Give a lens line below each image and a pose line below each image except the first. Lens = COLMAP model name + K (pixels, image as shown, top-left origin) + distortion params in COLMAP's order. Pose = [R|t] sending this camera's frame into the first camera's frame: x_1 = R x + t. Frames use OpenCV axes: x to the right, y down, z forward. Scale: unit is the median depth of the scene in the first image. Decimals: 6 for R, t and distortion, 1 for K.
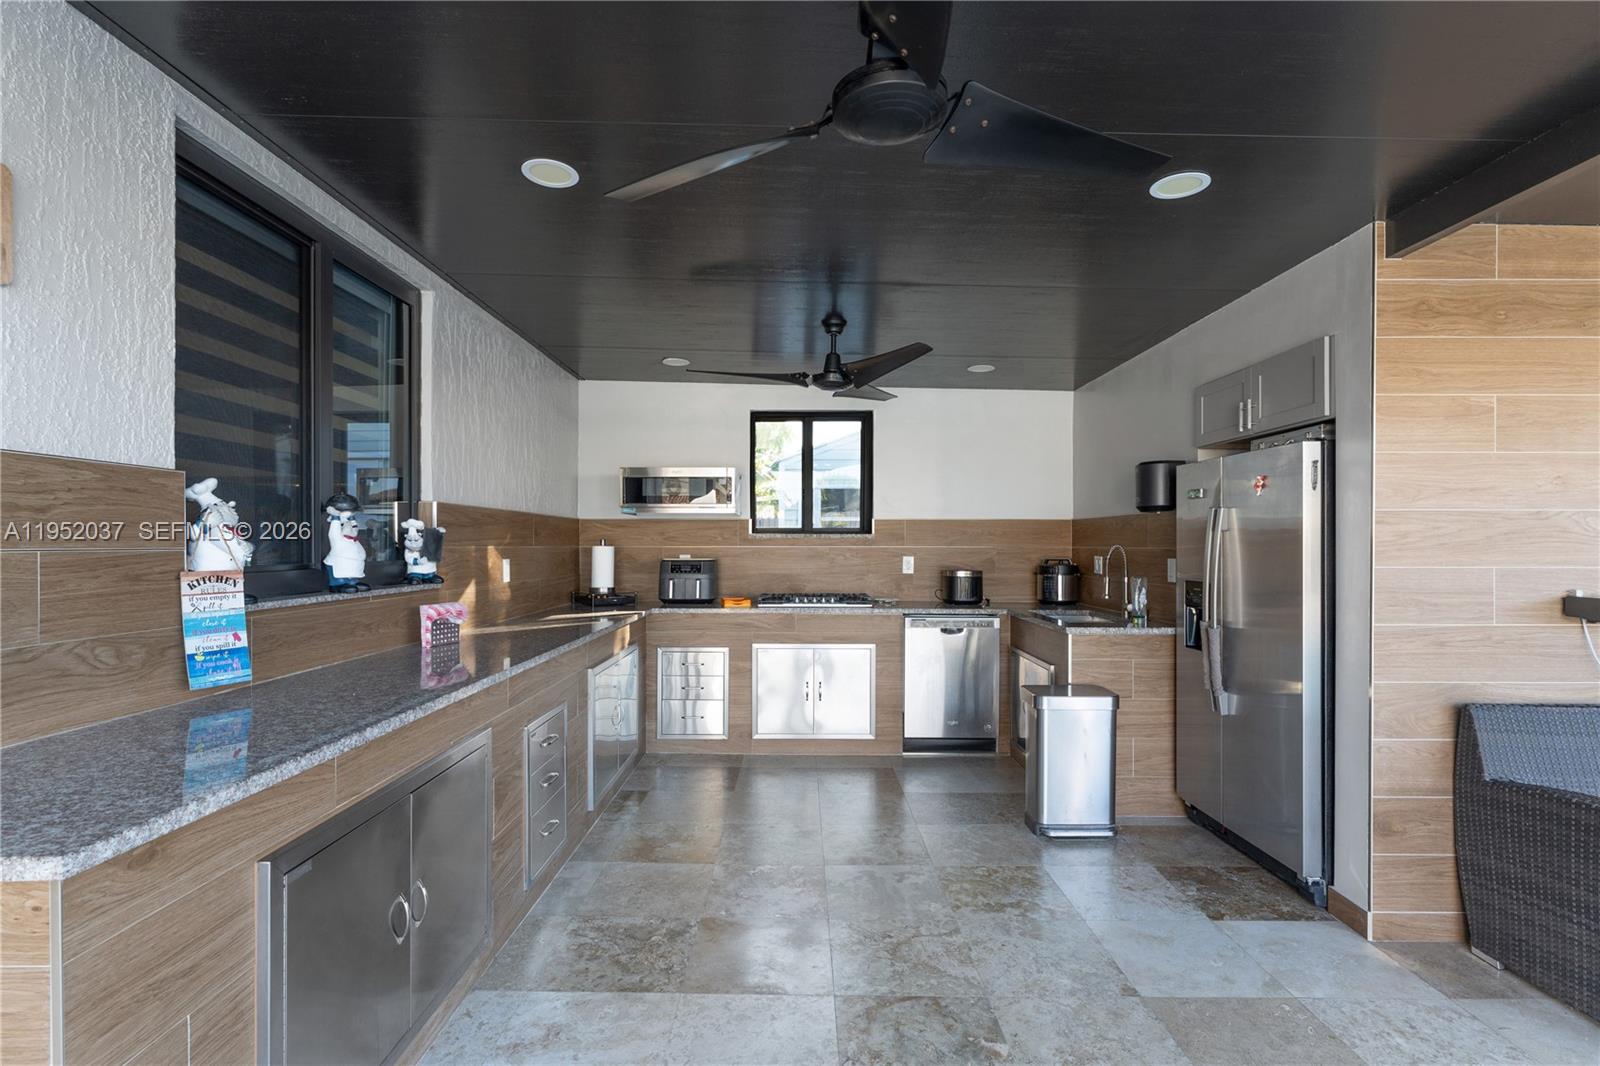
lens RADIAL K [[724.8, 0, 791.2], [0, 724.8, 541.9], [0, 0, 1]] dist [0.001850, 0.000246]
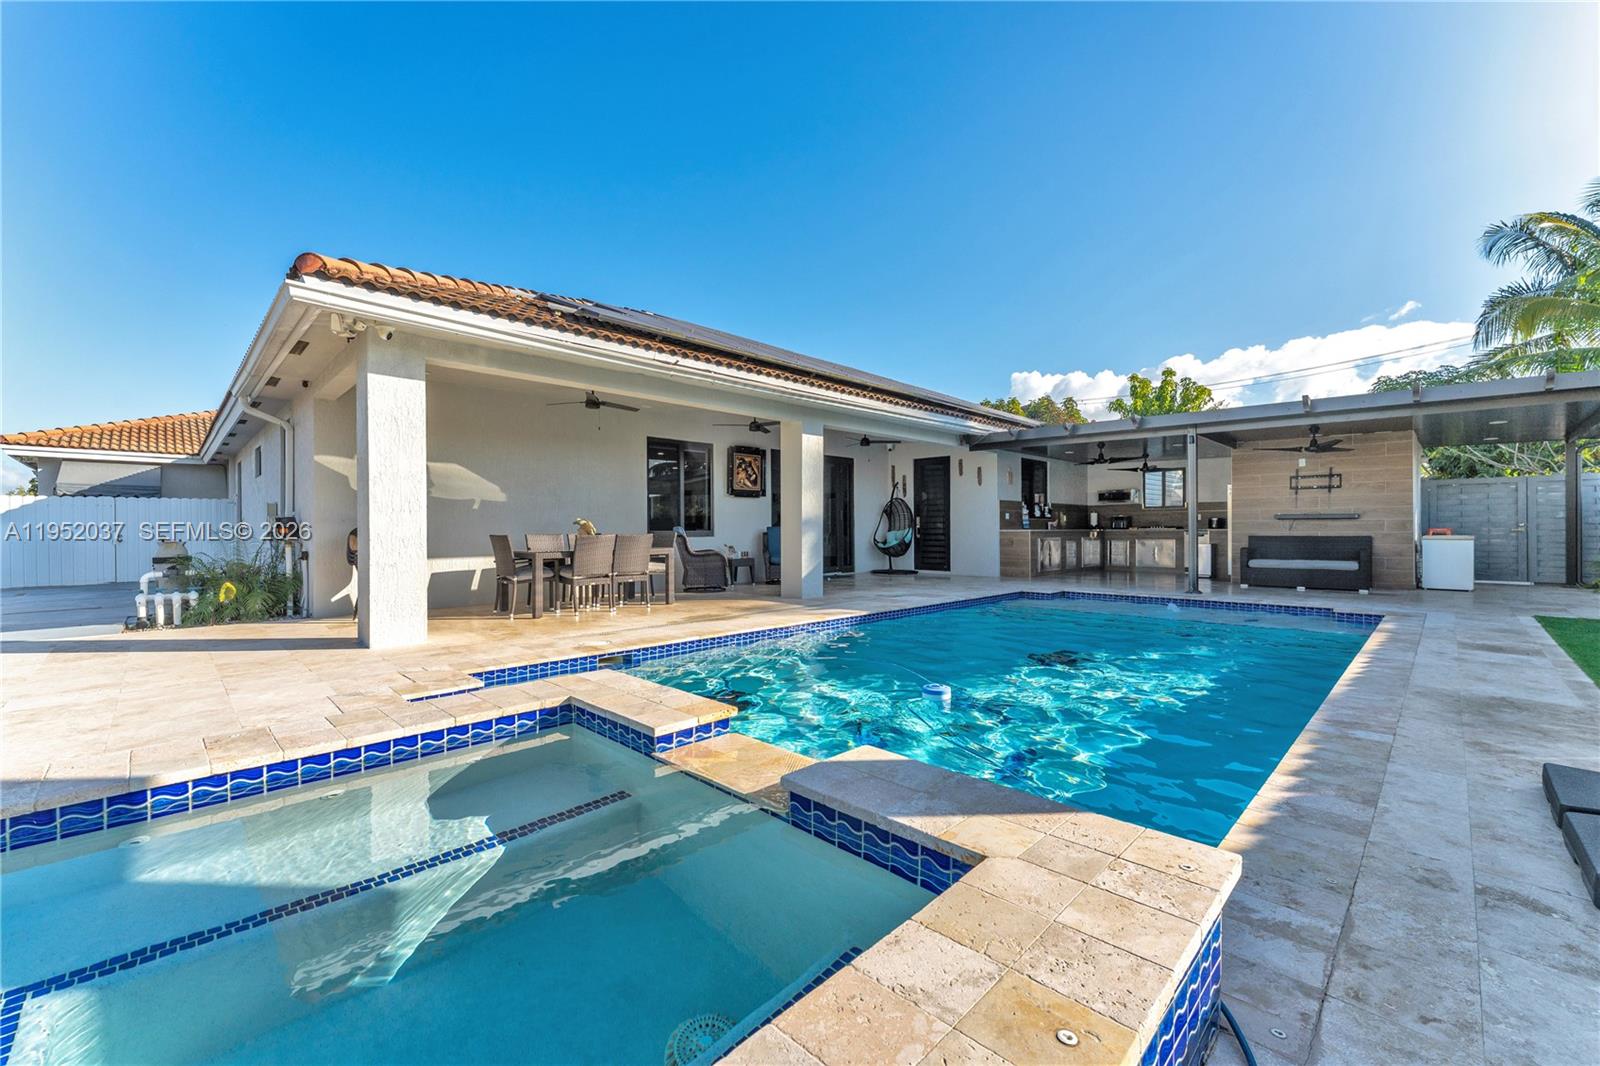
lens RADIAL K [[642.3, 0, 799.7], [0, 642.3, 529.1], [0, 0, 1]] dist [-0.003791, 0.000316]
pose [[0.700298, -0.006921, -0.713817, 1.013267], [0.010055, 0.999949, 0.000170, 0.073427], [0.713780, -0.007296, 0.700332, -2.311697]]
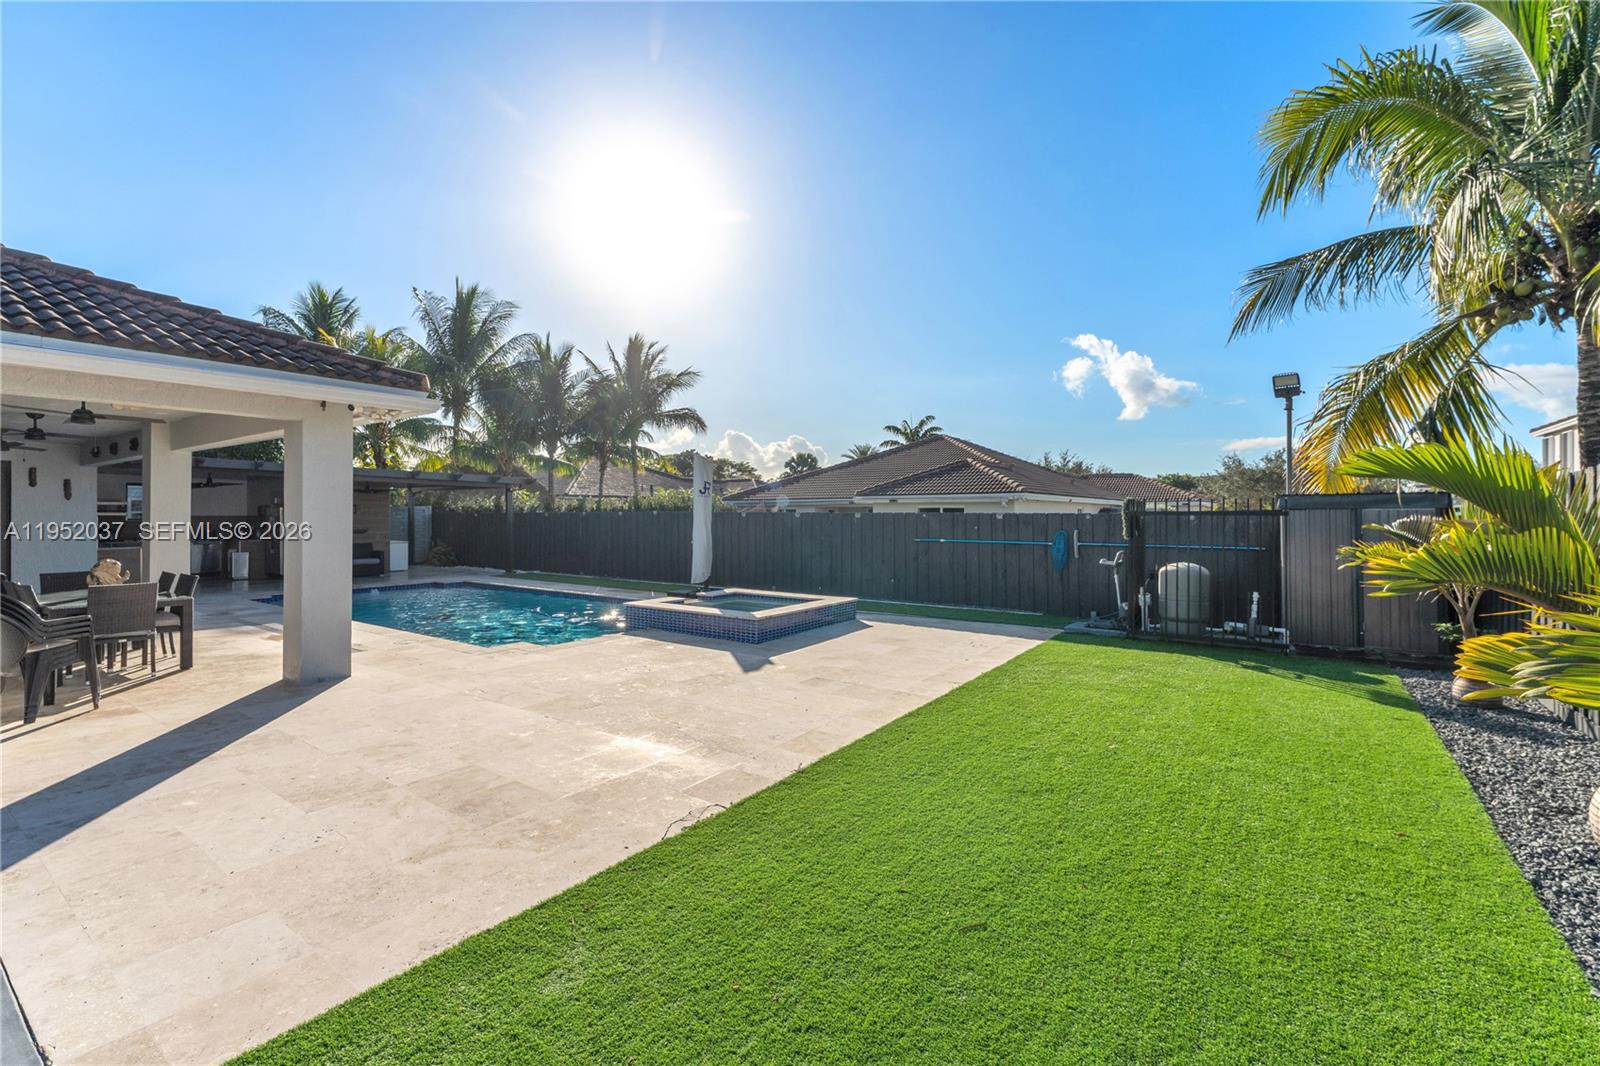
lens RADIAL K [[693.9, 0, 825.8], [0, 693.9, 504.9], [0, 0, 1]] dist [0.001004, 0.000003]
pose [[0.557797, 0.008750, 0.829931, -1.013322], [-0.001365, 0.999953, -0.009625, -0.064237], [-0.829976, 0.004236, 0.557783, -3.775145]]
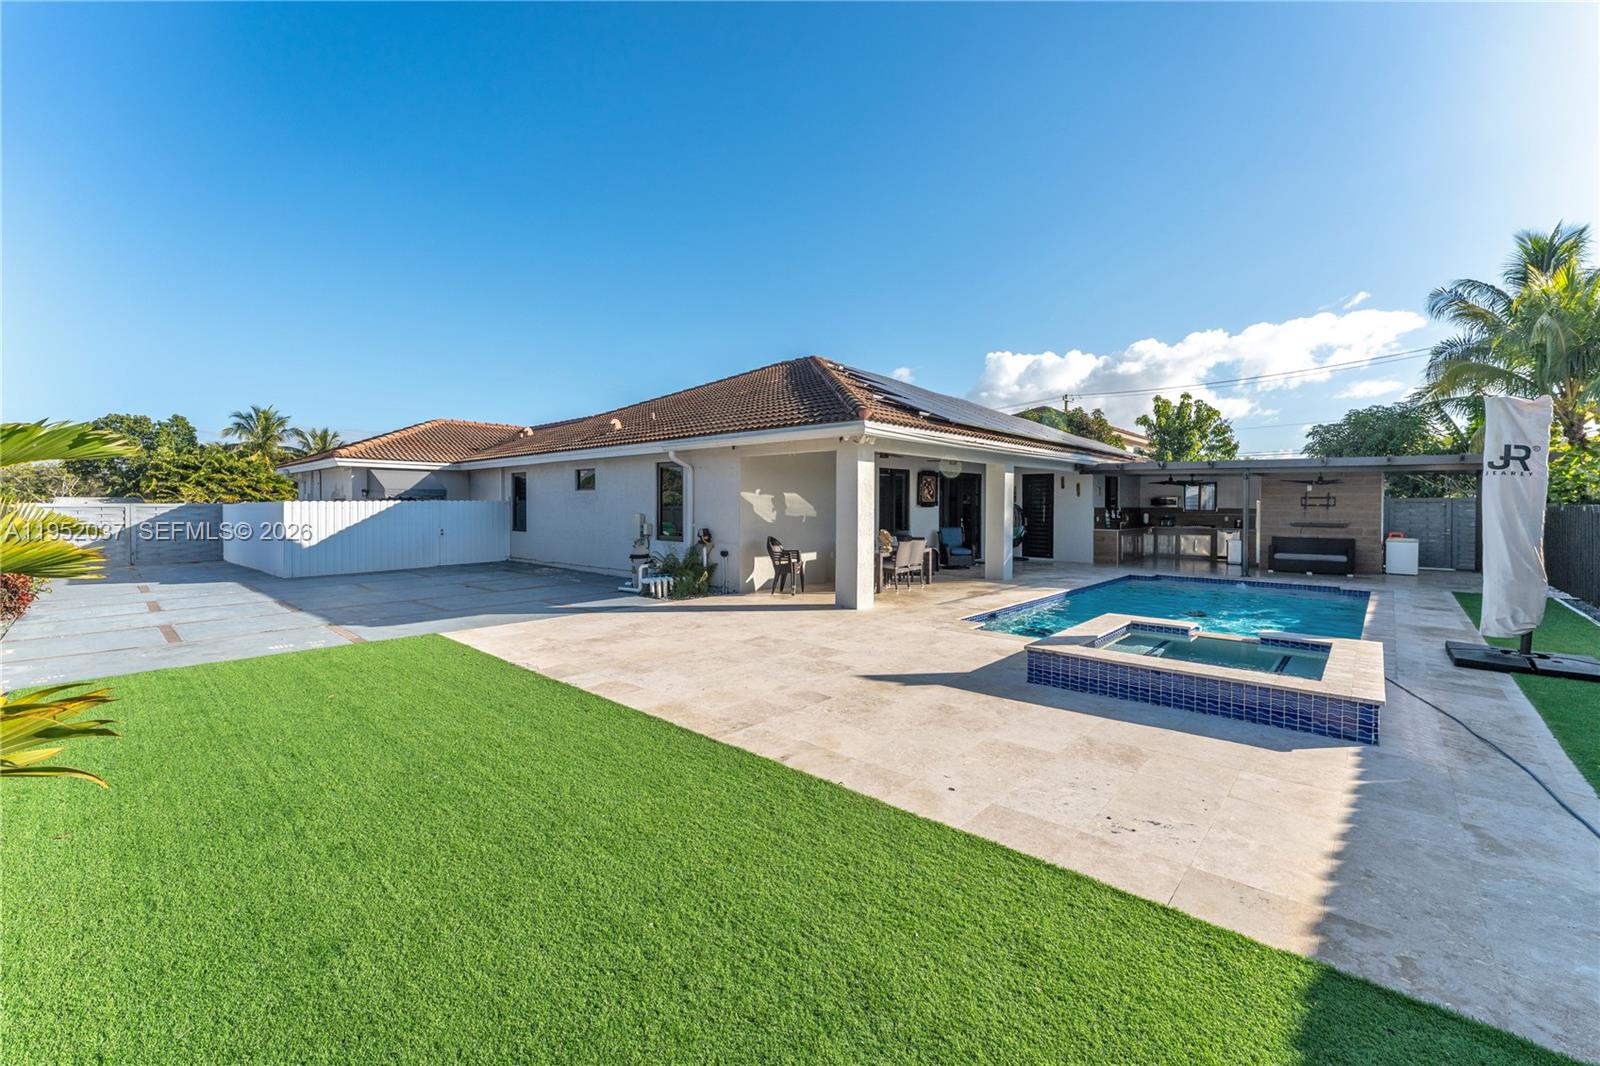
lens RADIAL K [[642.3, 0, 804.8], [0, 642.3, 512.4], [0, 0, 1]] dist [-0.003791, 0.000316]
pose [[0.737036, 0.007931, -0.675807, 0.964013], [0.002764, 0.999887, 0.014748, -0.073490], [0.675848, -0.012738, 0.736931, -3.730572]]
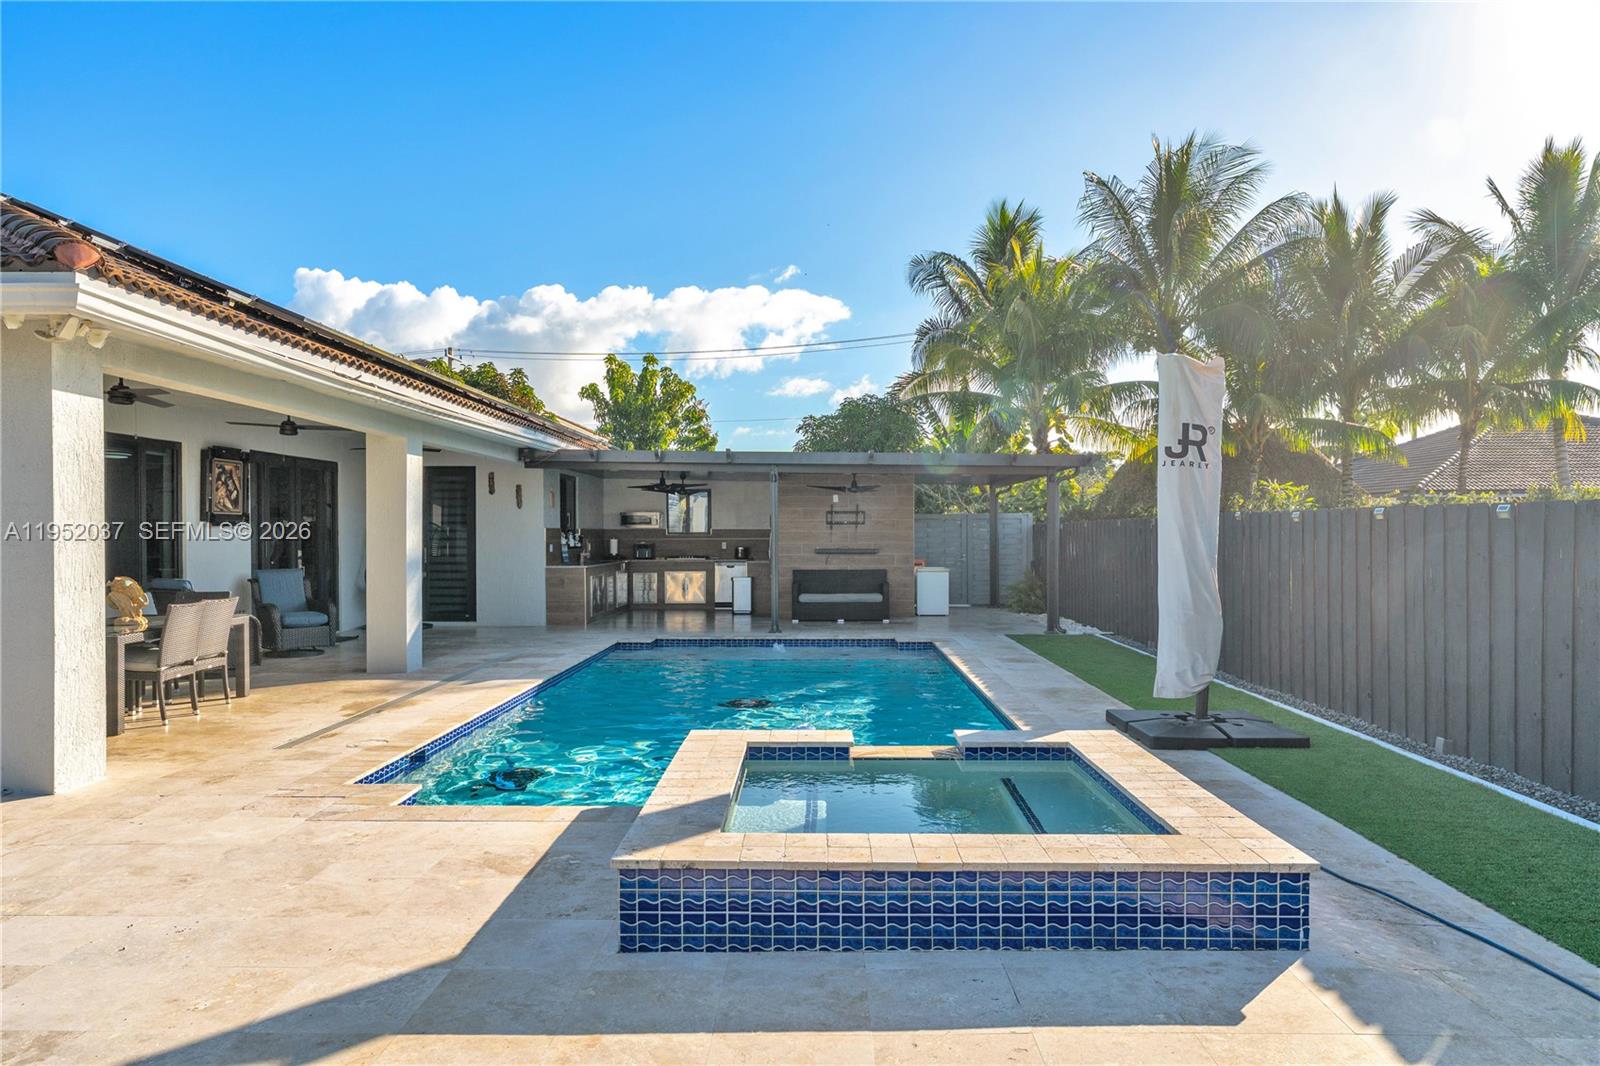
lens RADIAL K [[1054.7, 0, 789.4], [0, 1054.7, 544.8], [0, 0, 1]] dist [-0.002680, 0.001870]
pose [[0.999492, -0.004598, -0.031533, 0.593222], [0.005145, 0.999837, 0.017318, -0.041762], [0.031449, -0.017471, 0.999353, -3.300511]]
